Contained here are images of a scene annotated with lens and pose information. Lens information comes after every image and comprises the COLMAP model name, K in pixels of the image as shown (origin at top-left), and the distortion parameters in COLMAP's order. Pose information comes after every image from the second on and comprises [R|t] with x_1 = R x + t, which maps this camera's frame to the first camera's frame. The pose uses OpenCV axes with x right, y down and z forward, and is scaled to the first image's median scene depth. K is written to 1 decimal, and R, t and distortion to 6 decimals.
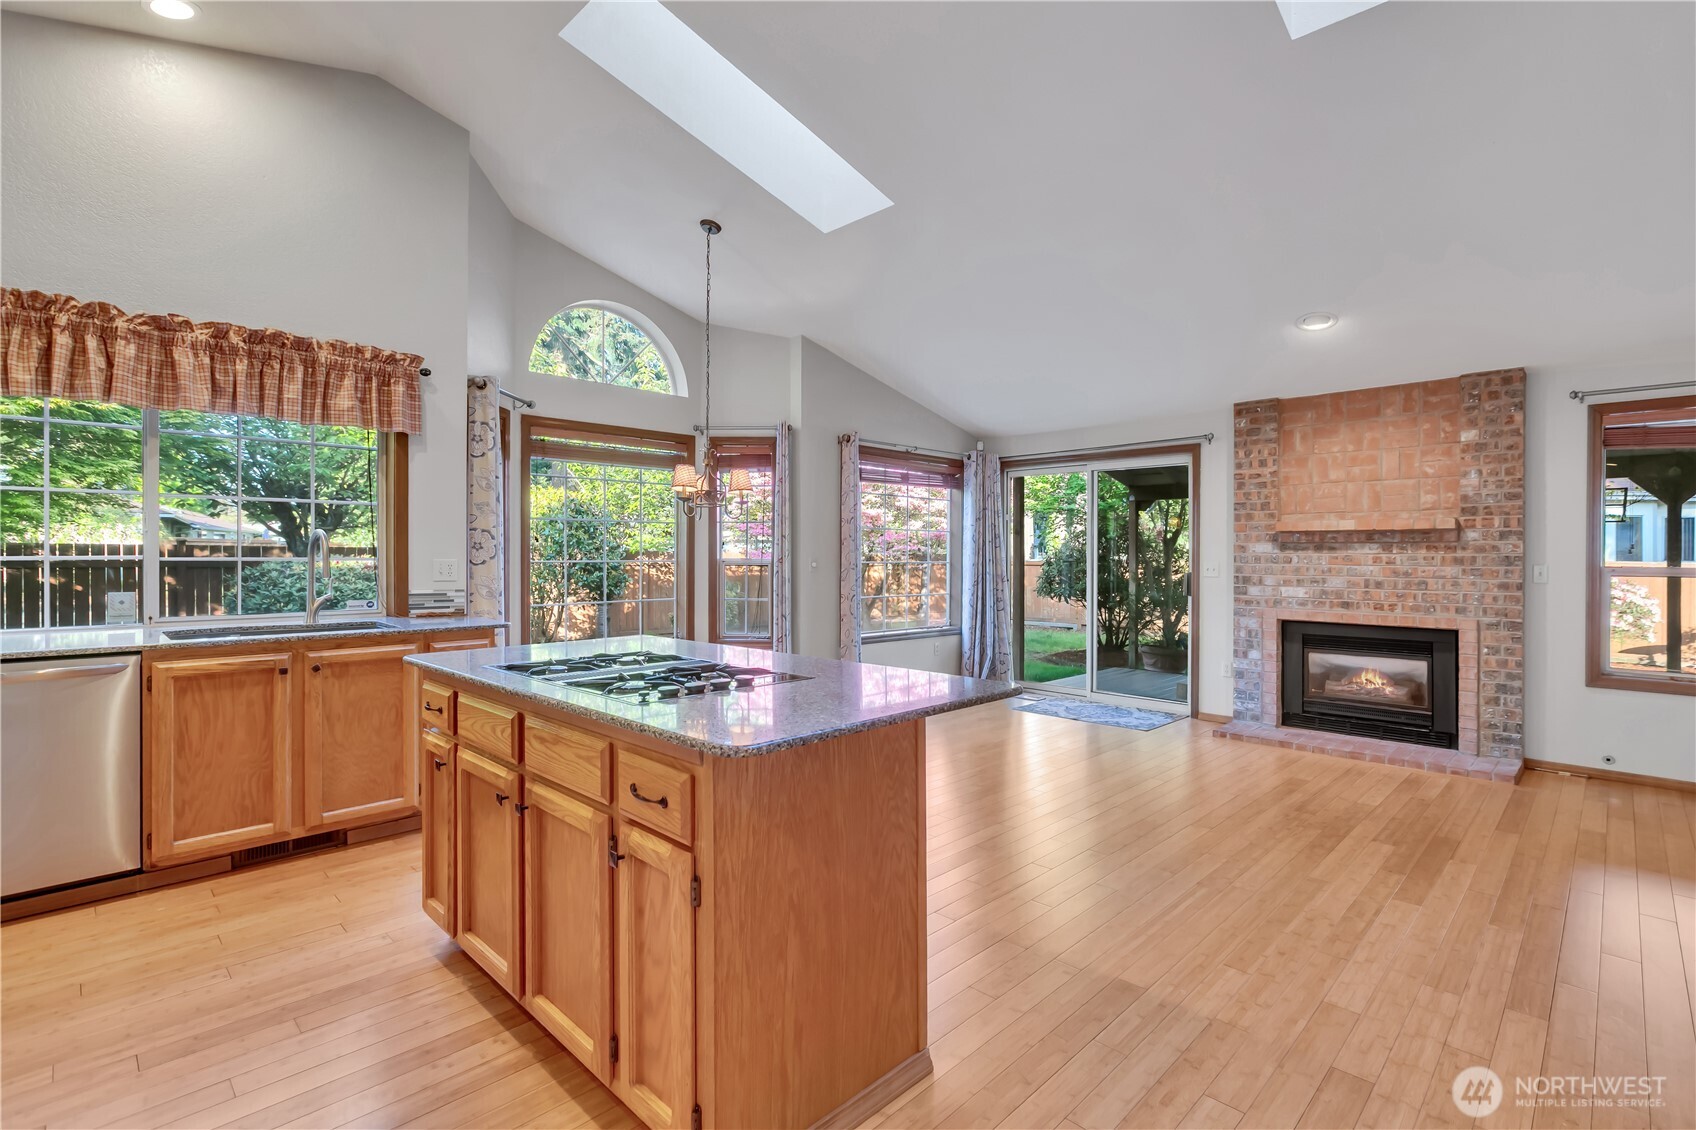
lens RADIAL K [[790.5, 0, 873.9], [0, 790.5, 543.1], [0, 0, 1]] dist [-0.000614, -0.000199]
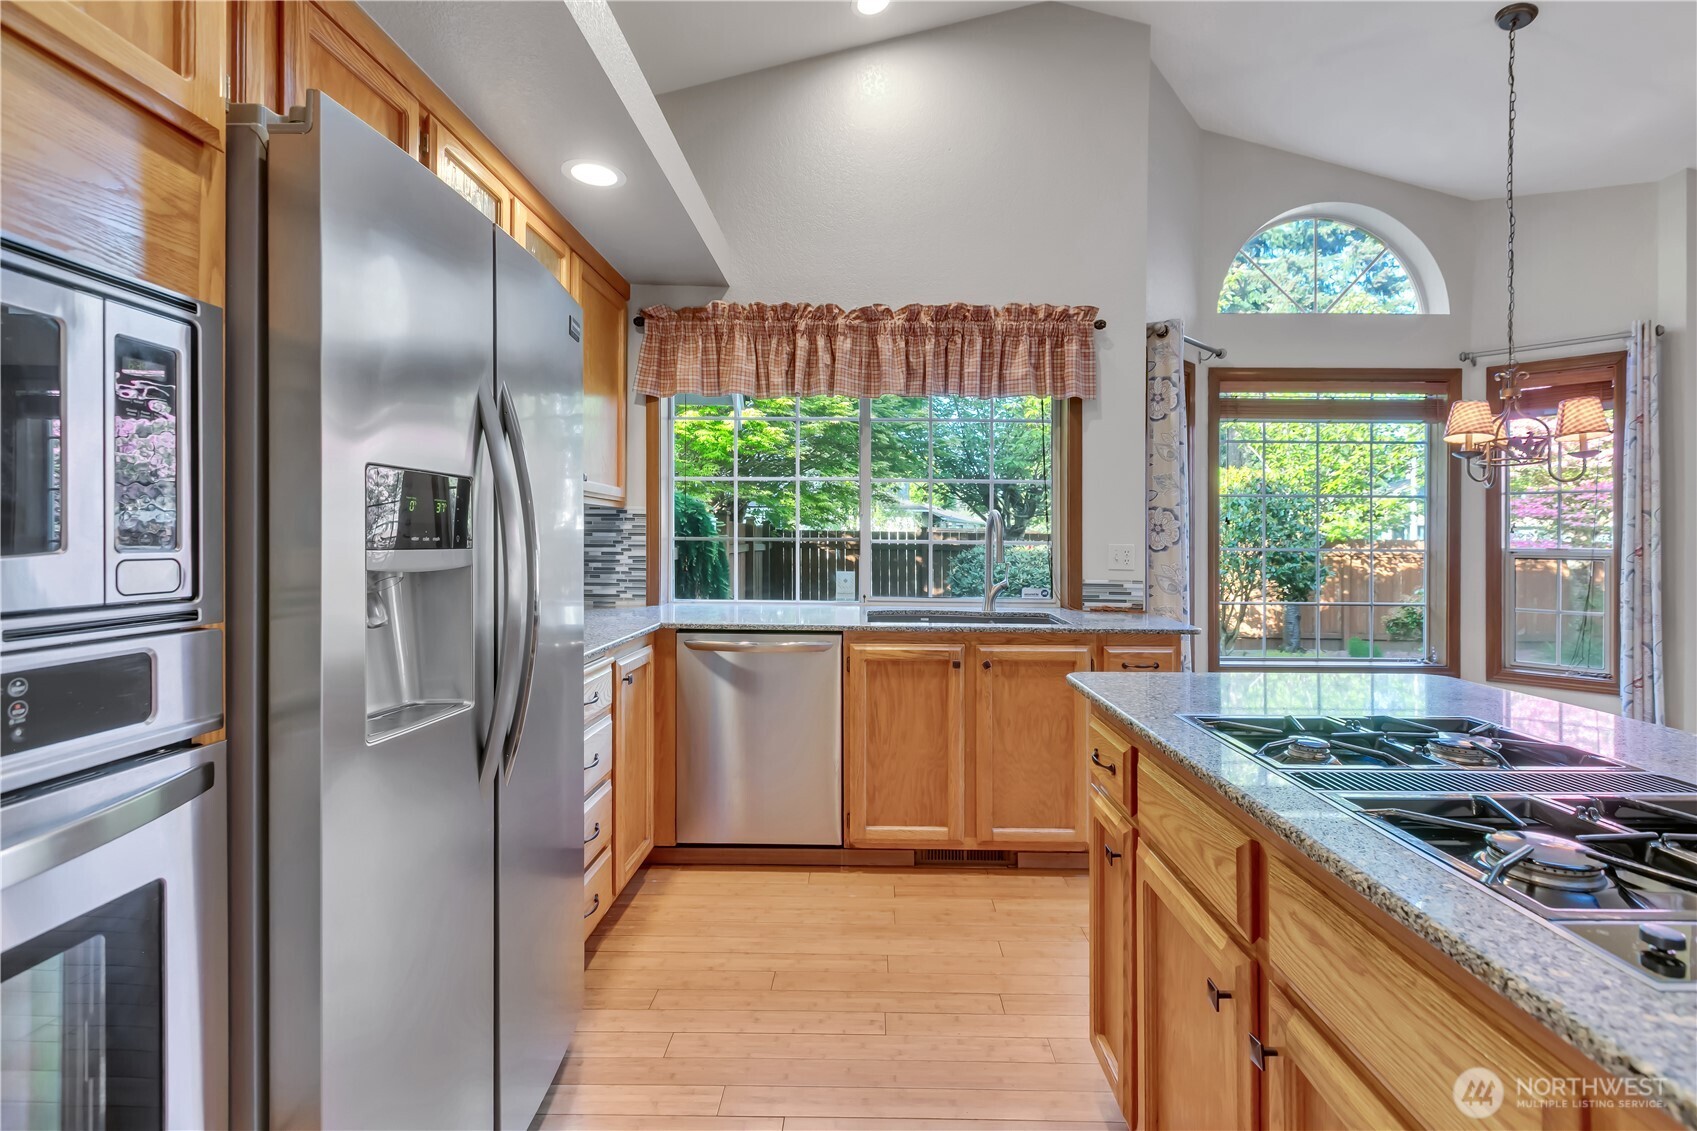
lens RADIAL K [[776.5, 0, 866.9], [0, 776.5, 543.5], [0, 0, 1]] dist [0.004281, -0.000849]
pose [[0.685662, 0.008224, -0.727873, -0.117312], [0.003036, 0.999895, 0.014158, 0.006416], [0.727913, -0.011918, 0.685566, 0.219142]]
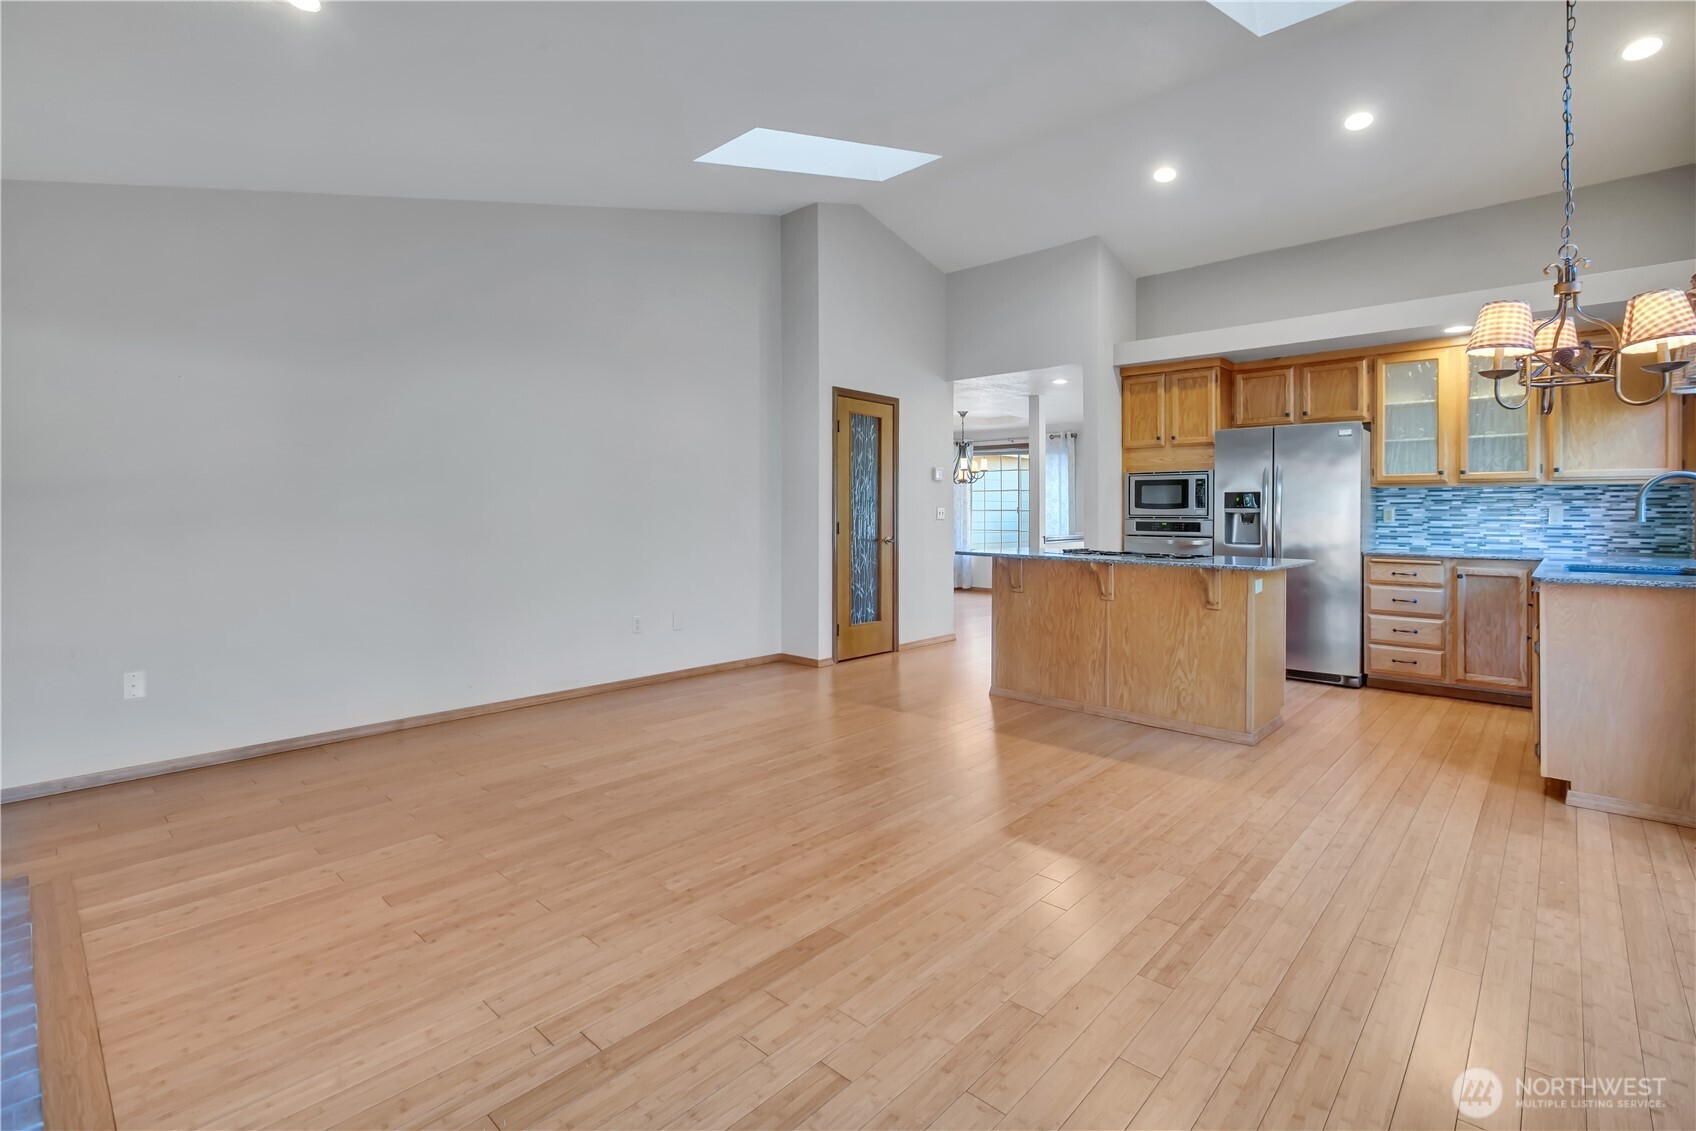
lens RADIAL K [[790.5, 0, 866.5], [0, 790.5, 566.0], [0, 0, 1]] dist [-0.000614, -0.000199]
pose [[-0.999168, -0.004209, -0.040572, 0.255104], [-0.006413, 0.998501, 0.054349, 0.039516], [0.040282, 0.054564, -0.997697, 1.570062]]
